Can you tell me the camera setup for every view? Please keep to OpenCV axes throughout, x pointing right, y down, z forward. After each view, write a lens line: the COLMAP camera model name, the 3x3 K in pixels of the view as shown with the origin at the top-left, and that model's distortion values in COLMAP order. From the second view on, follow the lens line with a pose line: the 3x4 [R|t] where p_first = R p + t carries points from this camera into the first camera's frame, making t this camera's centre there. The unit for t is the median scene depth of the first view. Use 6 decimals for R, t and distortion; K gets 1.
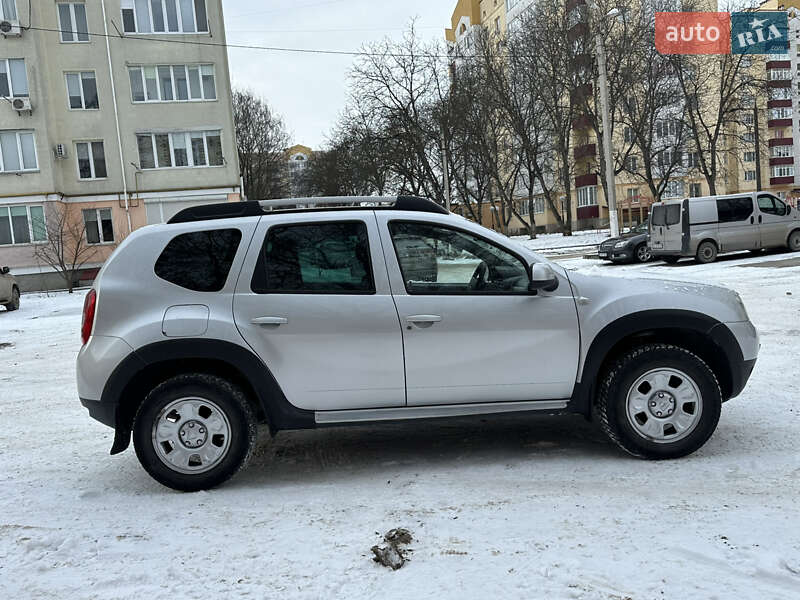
lens RADIAL K [[649.2, 0, 407.0], [0, 649.2, 304.4], [0, 0, 1]] dist [0.076403, -0.102931]
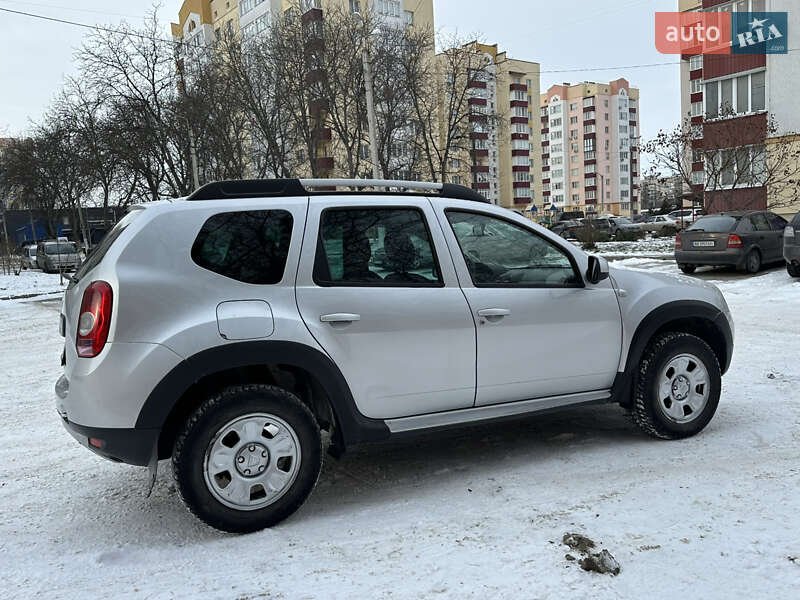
lens RADIAL K [[649.2, 0, 406.5], [0, 649.2, 296.4], [0, 0, 1]] dist [0.076403, -0.102931]
pose [[0.917550, -0.006652, 0.397565, -0.459889], [0.016493, 0.999636, -0.021338, 0.016005], [-0.397279, 0.026136, 0.917326, 0.173182]]
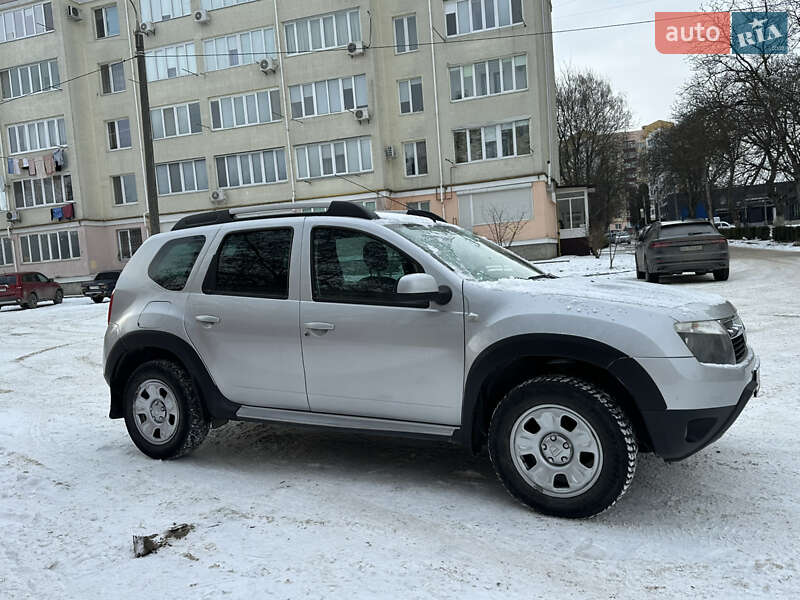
lens RADIAL K [[649.2, 0, 399.8], [0, 649.2, 311.4], [0, 0, 1]] dist [0.076403, -0.102931]
pose [[0.860482, 0.053216, -0.506695, 0.620254], [-0.036470, 0.998412, 0.042925, -0.046756], [0.508175, -0.018457, 0.861056, 0.201180]]
